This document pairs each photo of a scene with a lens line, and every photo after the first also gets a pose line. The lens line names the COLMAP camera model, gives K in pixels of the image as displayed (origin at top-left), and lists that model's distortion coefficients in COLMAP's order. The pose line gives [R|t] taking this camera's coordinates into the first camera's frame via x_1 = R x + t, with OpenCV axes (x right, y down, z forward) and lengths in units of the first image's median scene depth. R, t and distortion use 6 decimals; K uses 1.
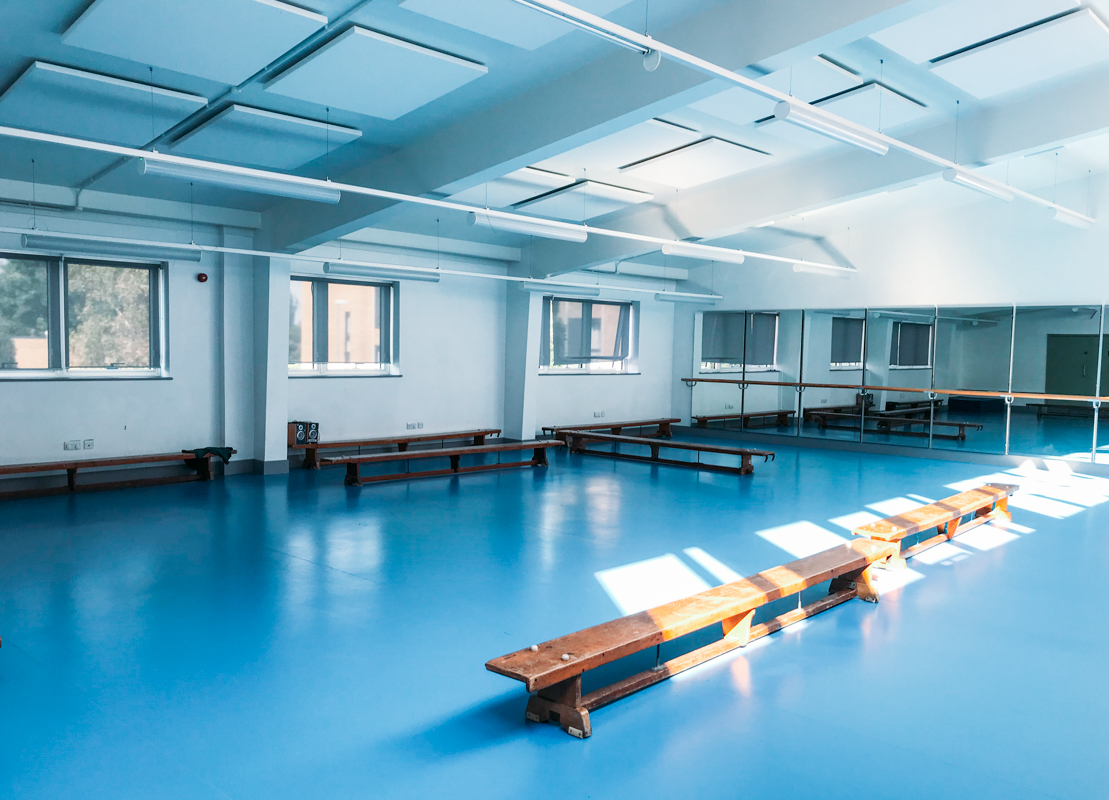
lens RADIAL K [[925.4, 0, 554.5], [0, 925.4, 400.0], [0, 0, 1]] dist [0.014056, 0.002741]
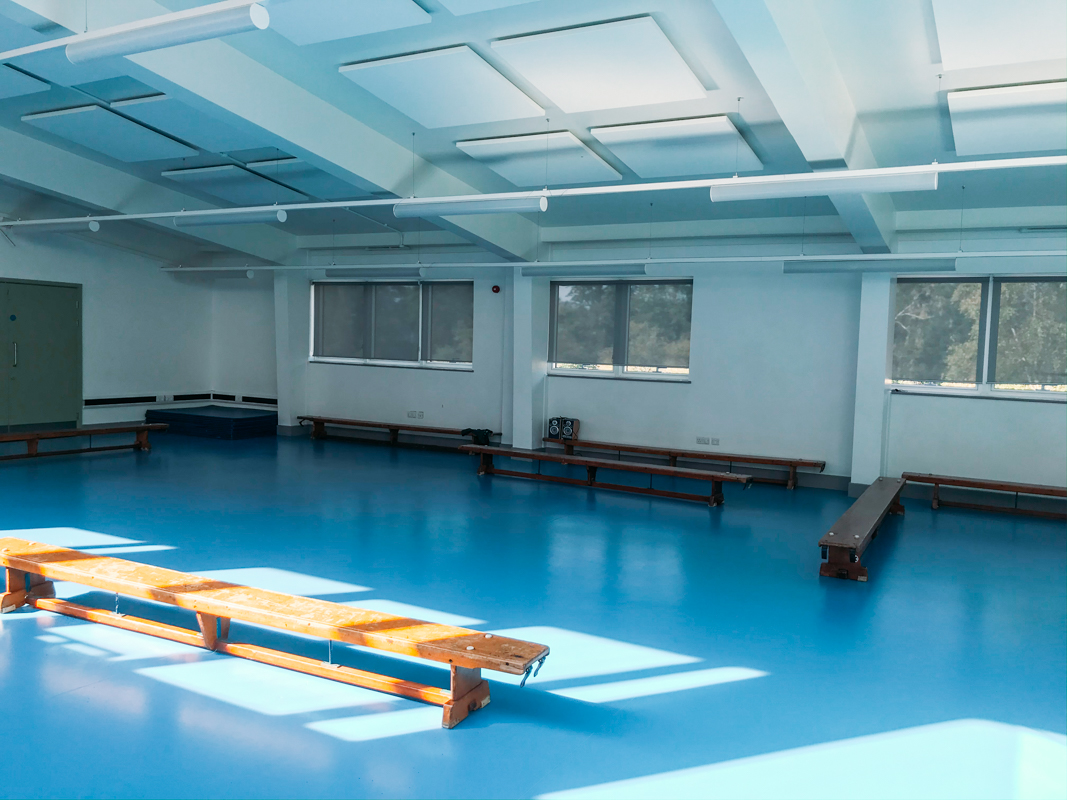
lens RADIAL K [[885.8, 0, 533.5], [0, 885.8, 400.0], [0, 0, 1]] dist [0.088104, -0.104349]
pose [[0.226815, 0.049697, -0.972669, 0.711025], [-0.082644, 0.996077, 0.031622, -0.026582], [0.970425, 0.073213, 0.230032, 0.740568]]
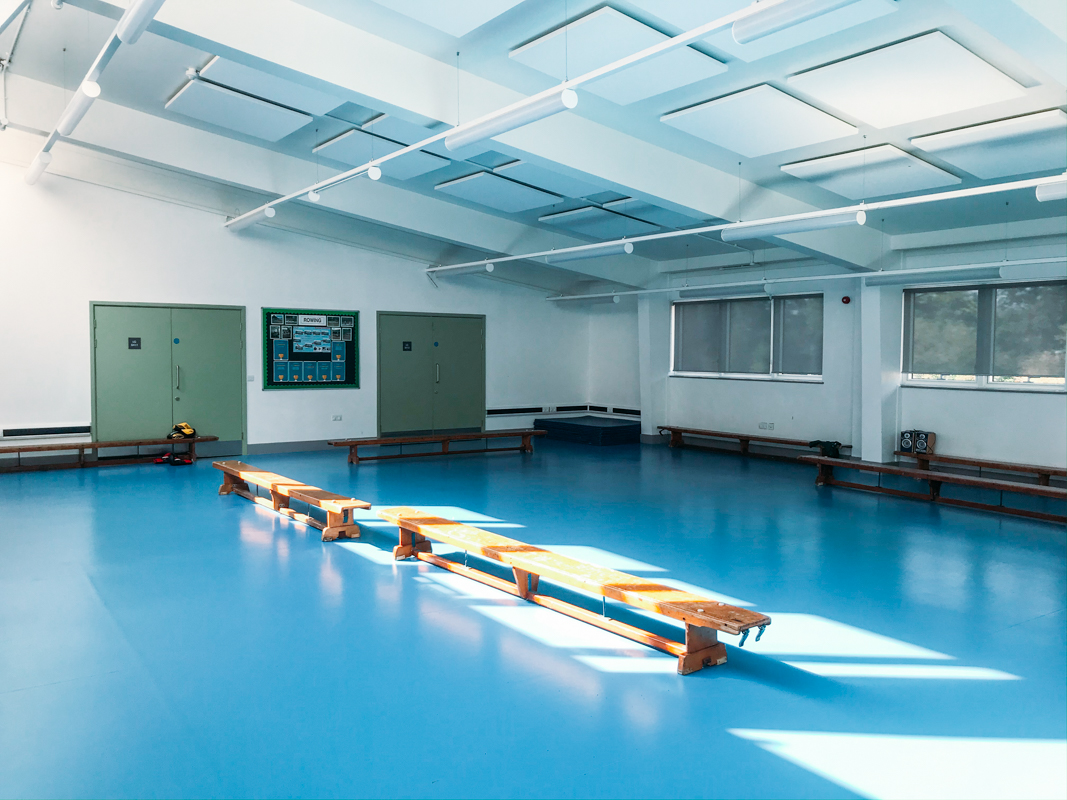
lens RADIAL K [[885.8, 0, 533.5], [0, 885.8, 400.0], [0, 0, 1]] dist [0.088104, -0.104349]
pose [[-0.210594, 0.033284, -0.977007, 0.784308], [-0.068541, 0.996458, 0.048721, -0.029875], [0.975168, 0.077225, -0.207566, 0.799700]]
